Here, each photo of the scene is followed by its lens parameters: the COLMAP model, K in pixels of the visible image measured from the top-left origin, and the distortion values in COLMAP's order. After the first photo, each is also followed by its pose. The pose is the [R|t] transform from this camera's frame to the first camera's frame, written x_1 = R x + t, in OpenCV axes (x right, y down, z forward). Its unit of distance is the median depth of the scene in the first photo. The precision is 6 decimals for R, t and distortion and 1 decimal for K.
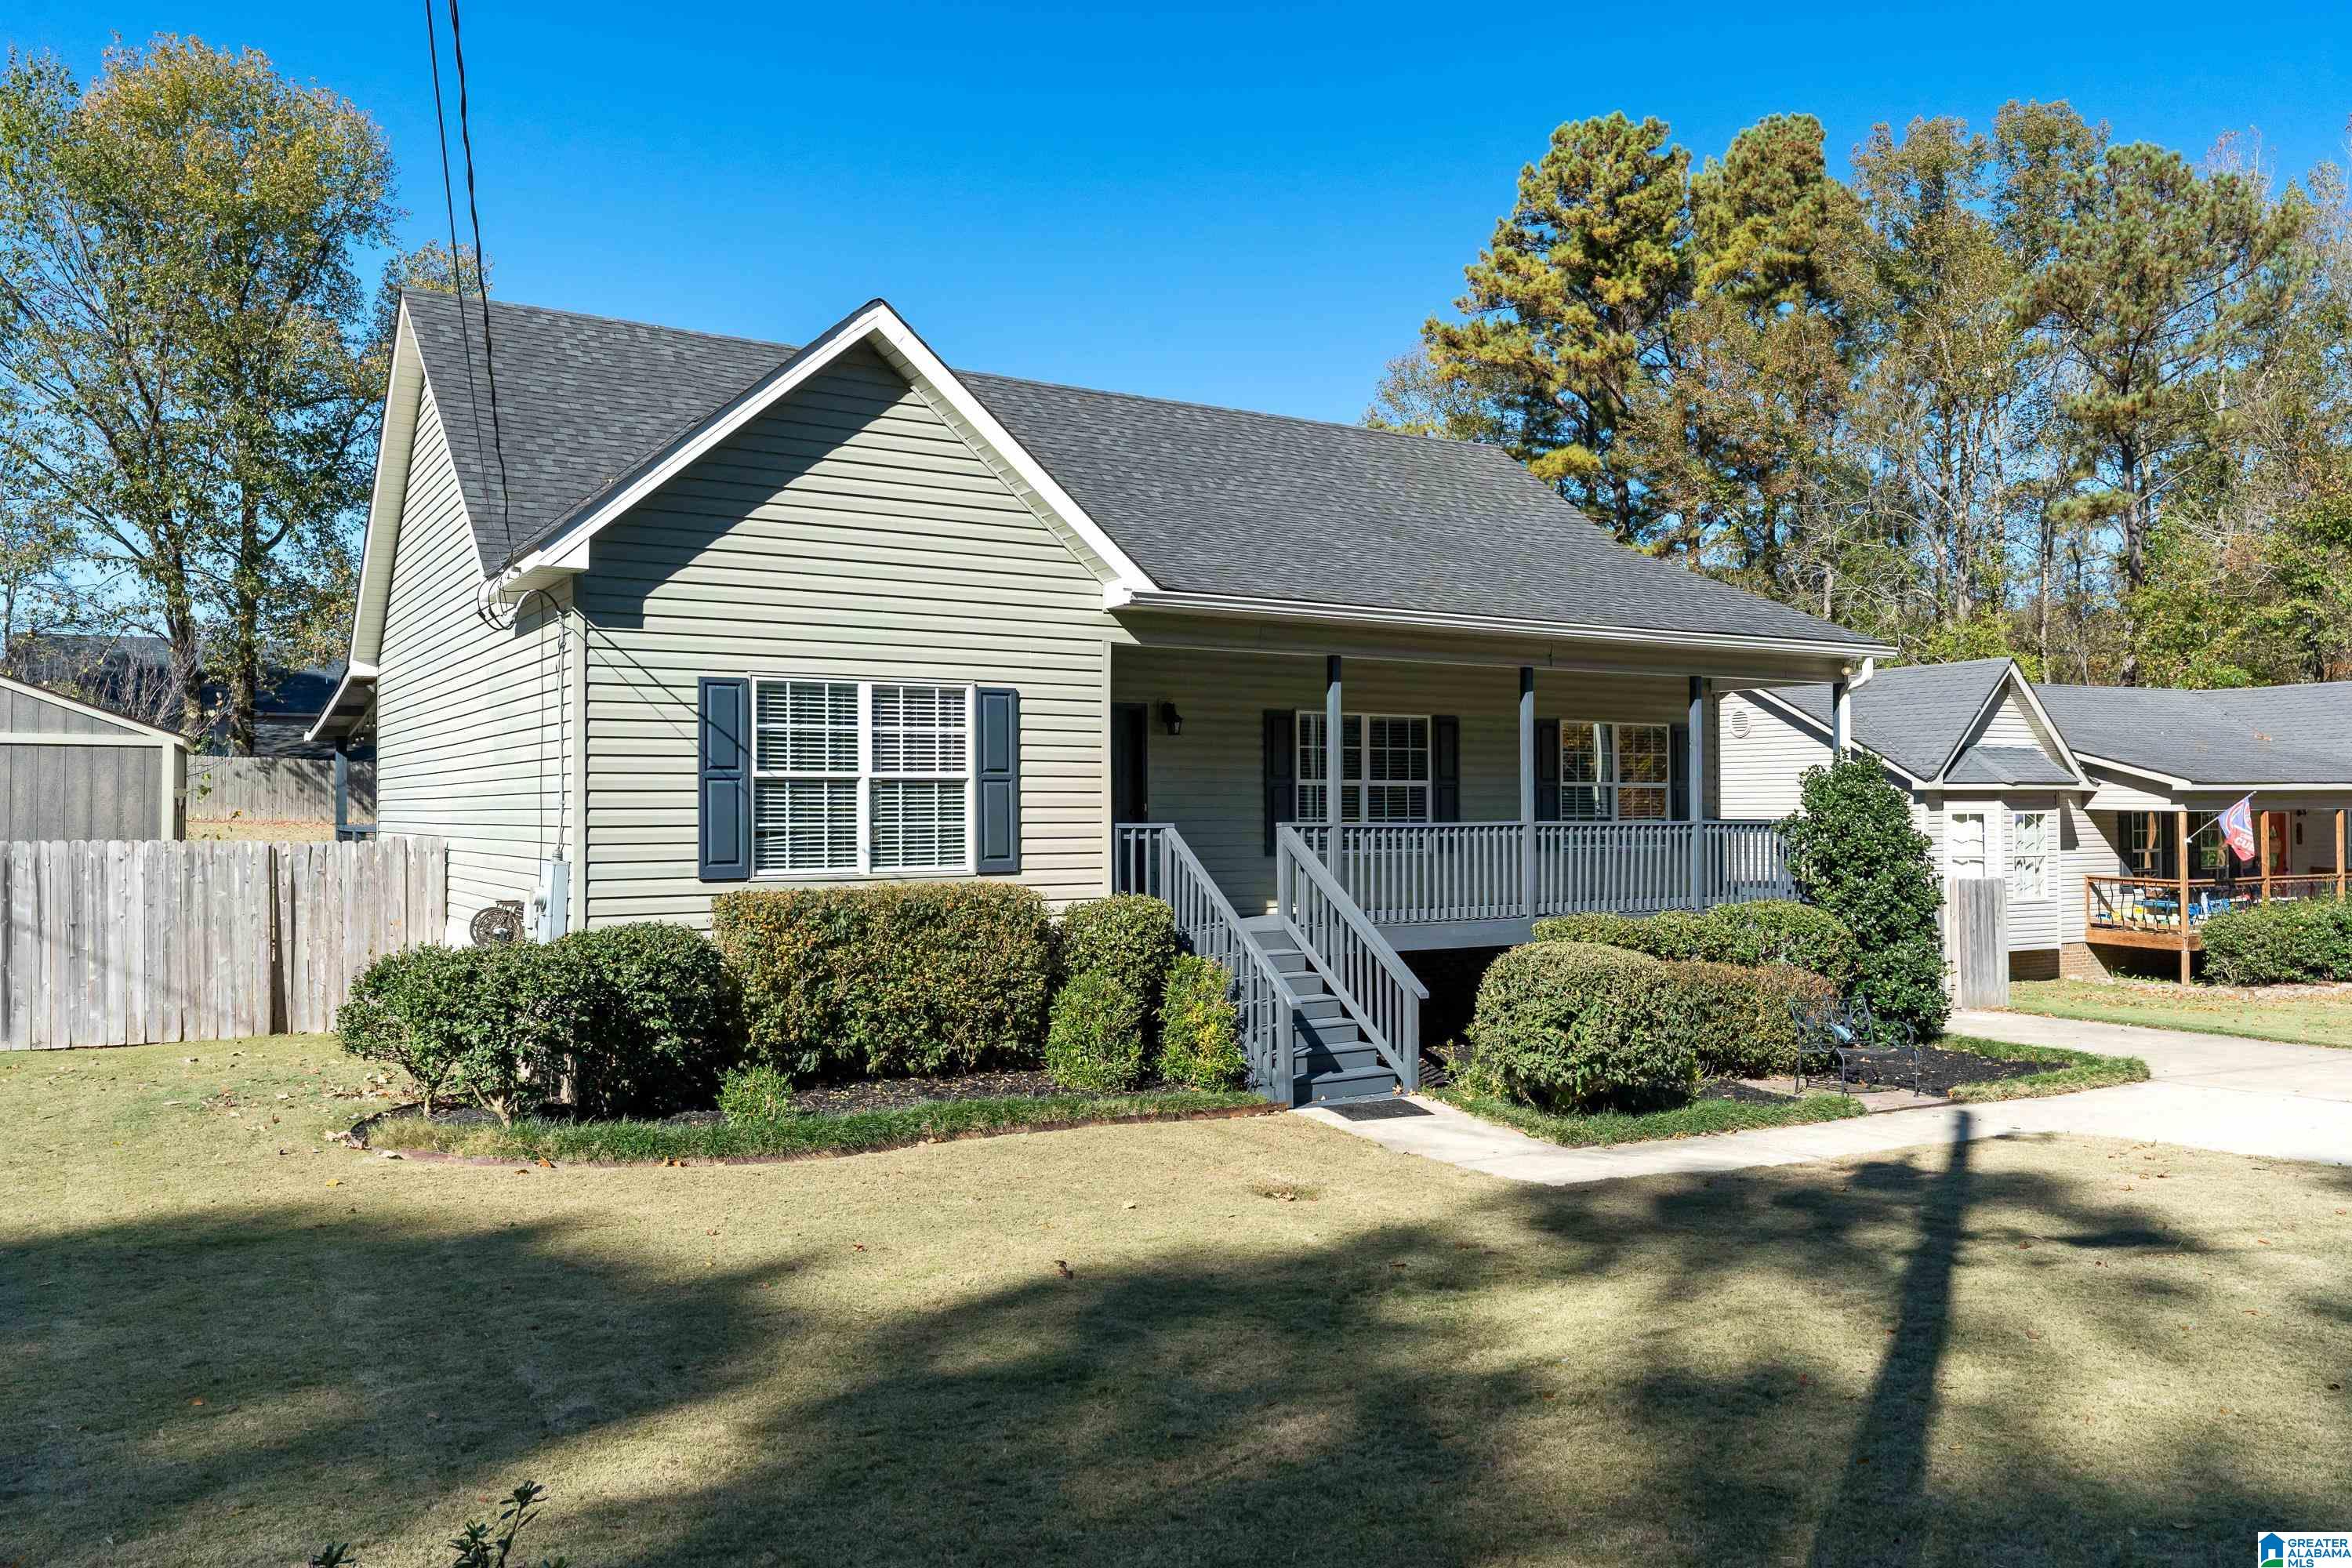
lens RADIAL K [[1772.2, 0, 1149.9], [0, 1772.2, 761.6], [0, 0, 1]] dist [0.002317, -0.002421]
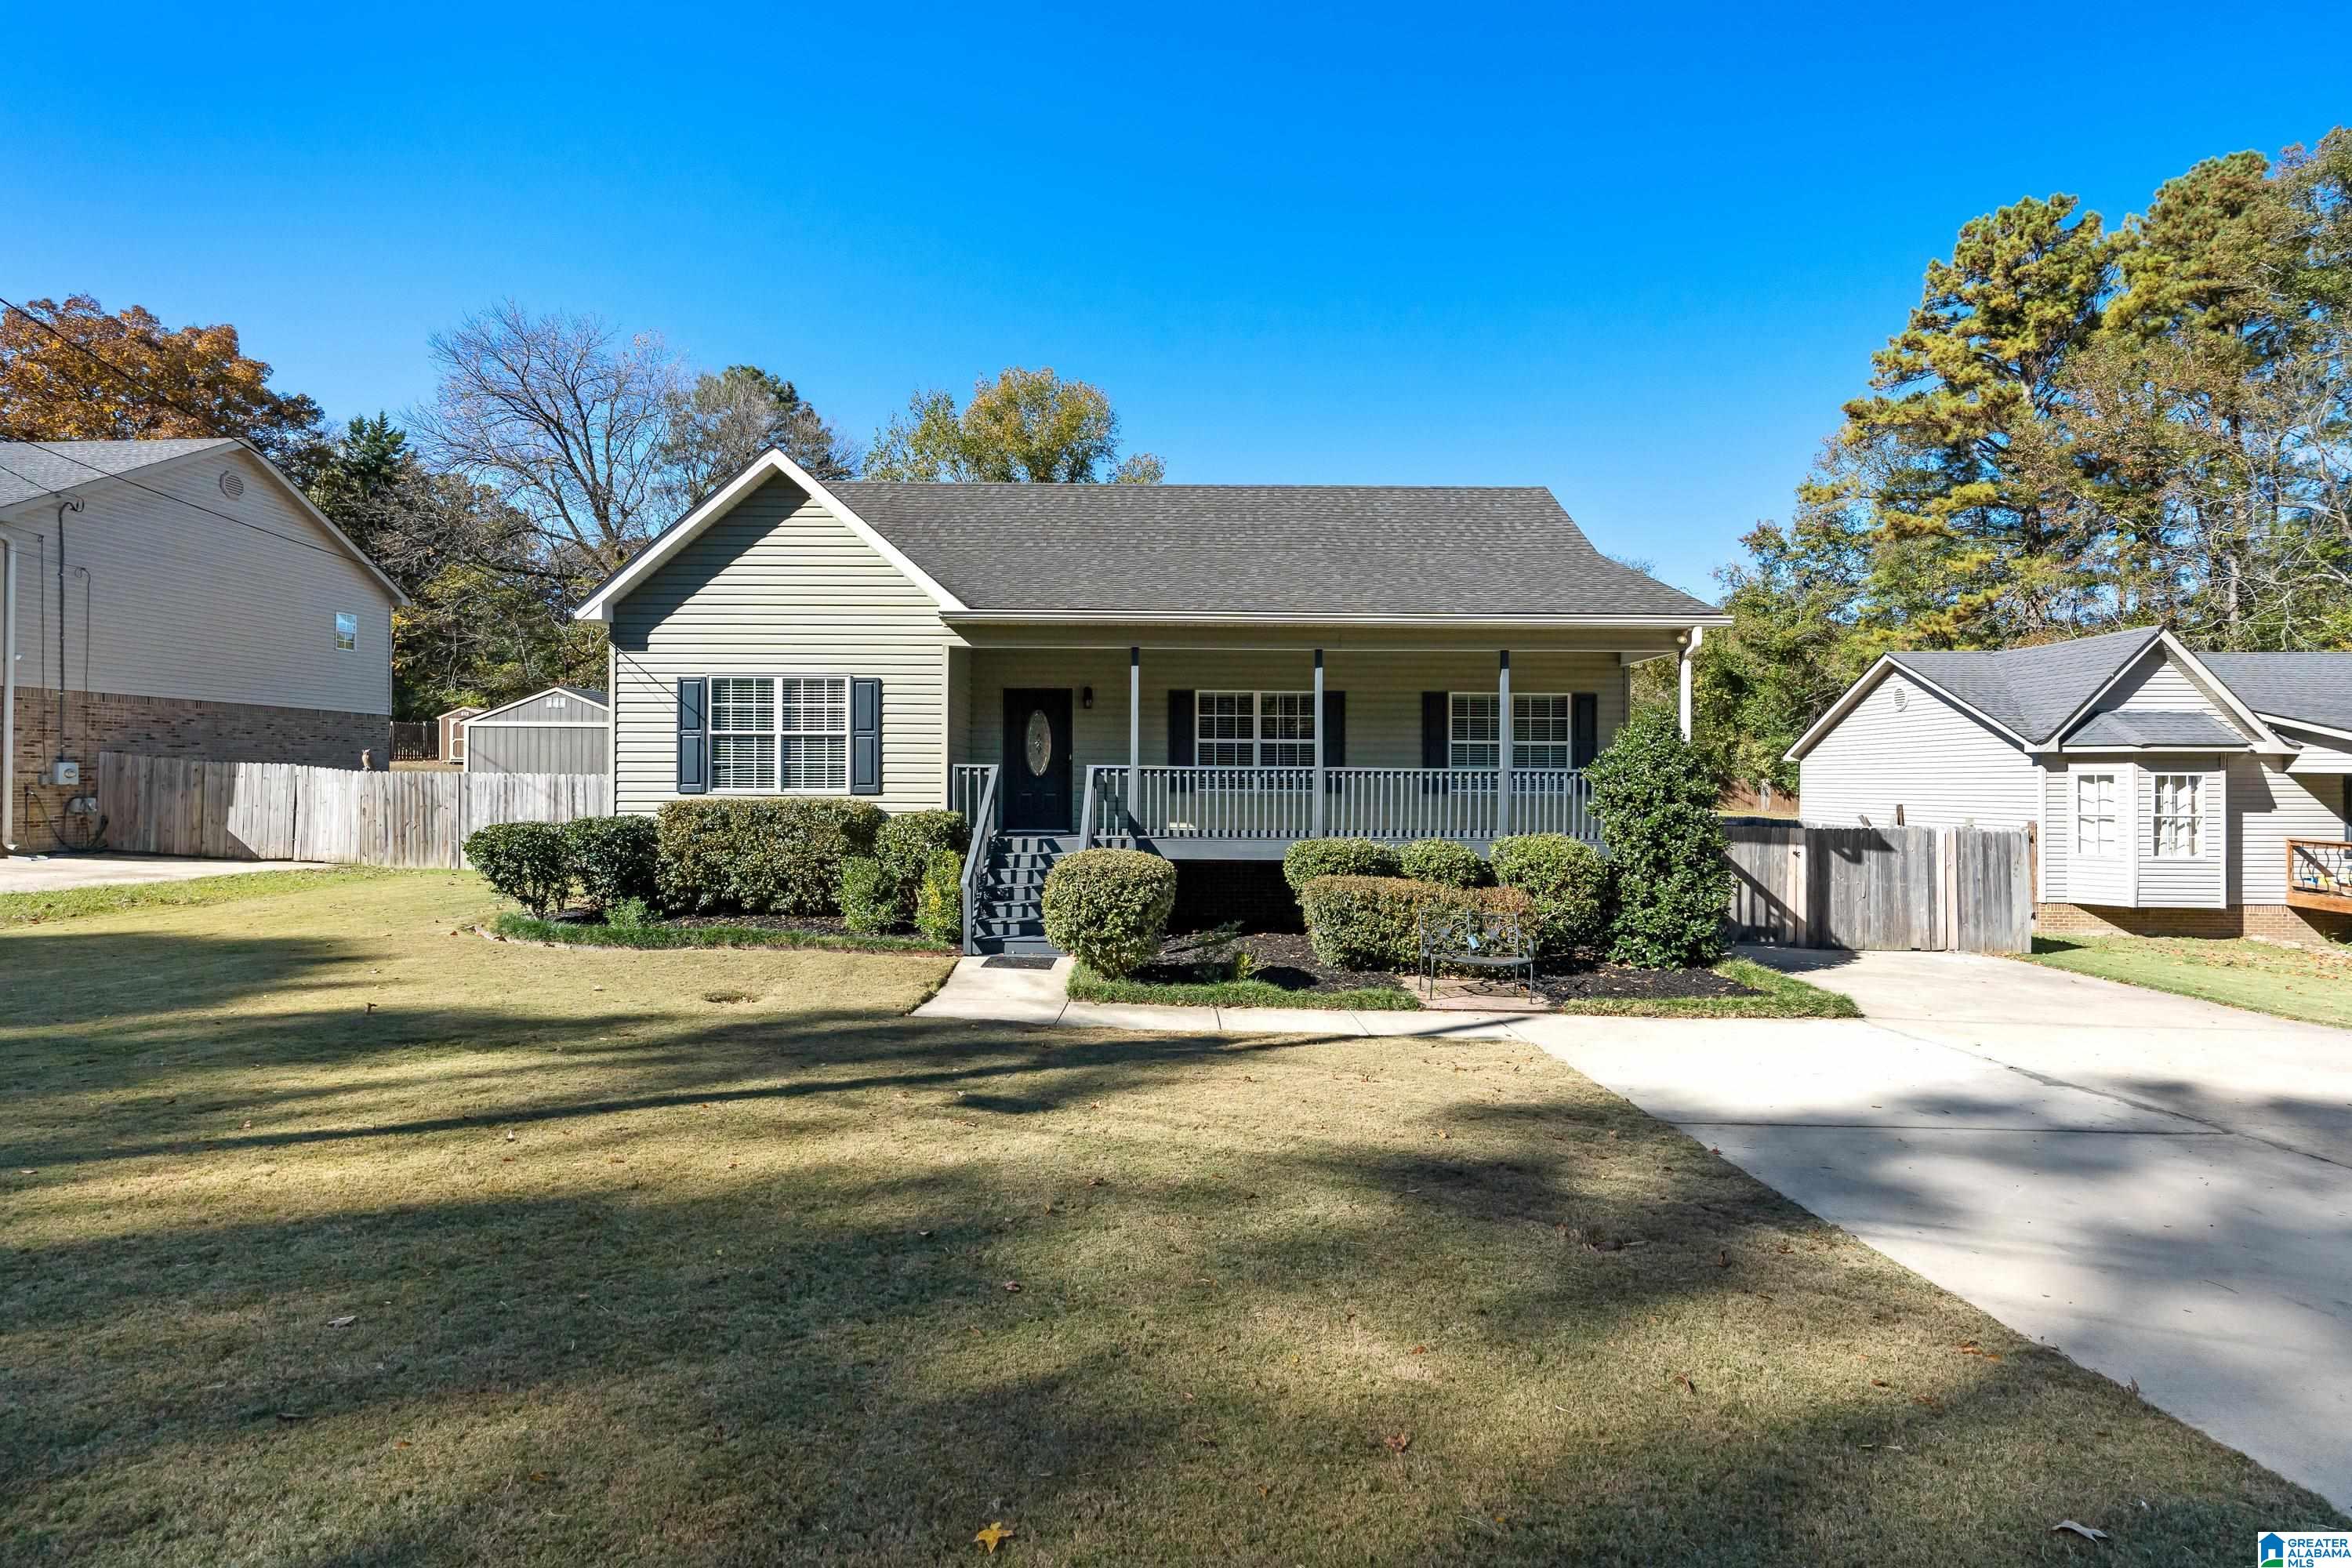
lens RADIAL K [[1058.9, 0, 1136.6], [0, 1058.9, 777.3], [0, 0, 1]] dist [-0.012152, 0.004712]
pose [[0.846016, 0.008540, -0.533088, 0.624162], [0.005000, 0.999701, 0.023950, 0.025996], [0.533133, -0.022928, 0.845720, 0.318634]]
